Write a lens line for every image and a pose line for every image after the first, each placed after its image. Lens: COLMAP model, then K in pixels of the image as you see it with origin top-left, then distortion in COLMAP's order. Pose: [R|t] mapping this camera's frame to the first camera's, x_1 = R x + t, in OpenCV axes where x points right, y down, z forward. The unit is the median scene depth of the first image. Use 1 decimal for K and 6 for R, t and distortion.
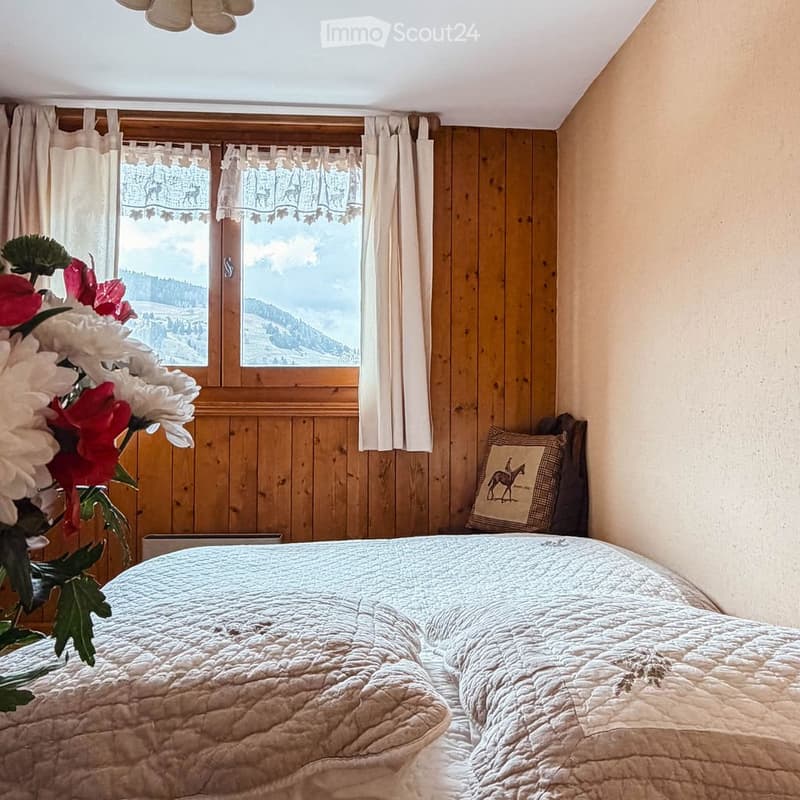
lens RADIAL K [[733.6, 0, 400.0], [0, 733.6, 400.0], [0, 0, 1]] dist [-0.001346, -0.000349]
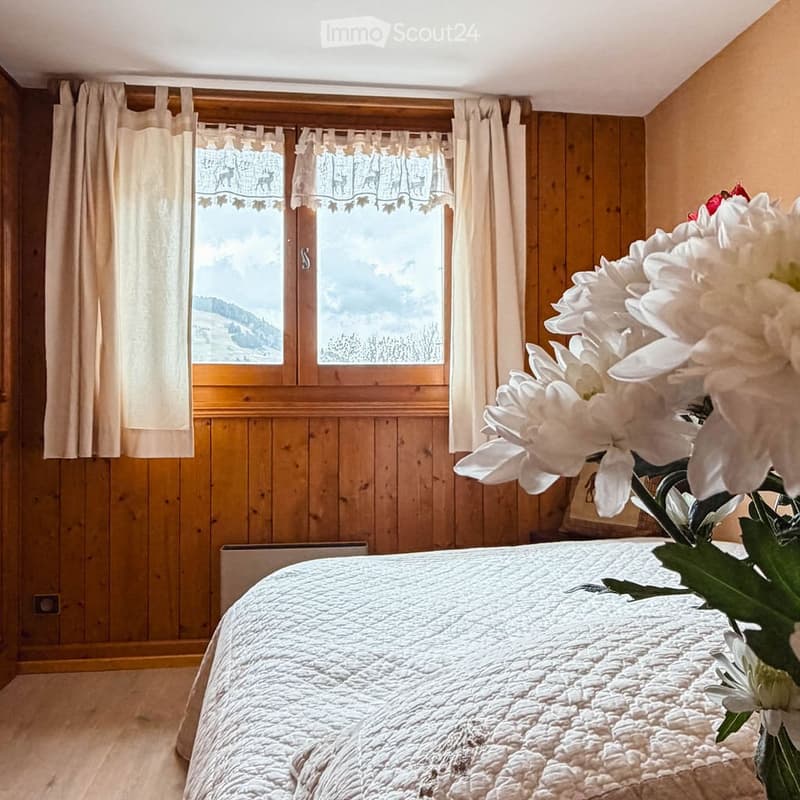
lens RADIAL K [[736.9, 0, 400.0], [0, 736.9, 400.0], [0, 0, 1]] dist [-0.003460, -0.011122]
pose [[0.998577, -0.007833, 0.052741, -0.163908], [0.007790, 0.999969, 0.001031, -0.000036], [-0.052748, -0.000619, 0.998608, 0.052381]]
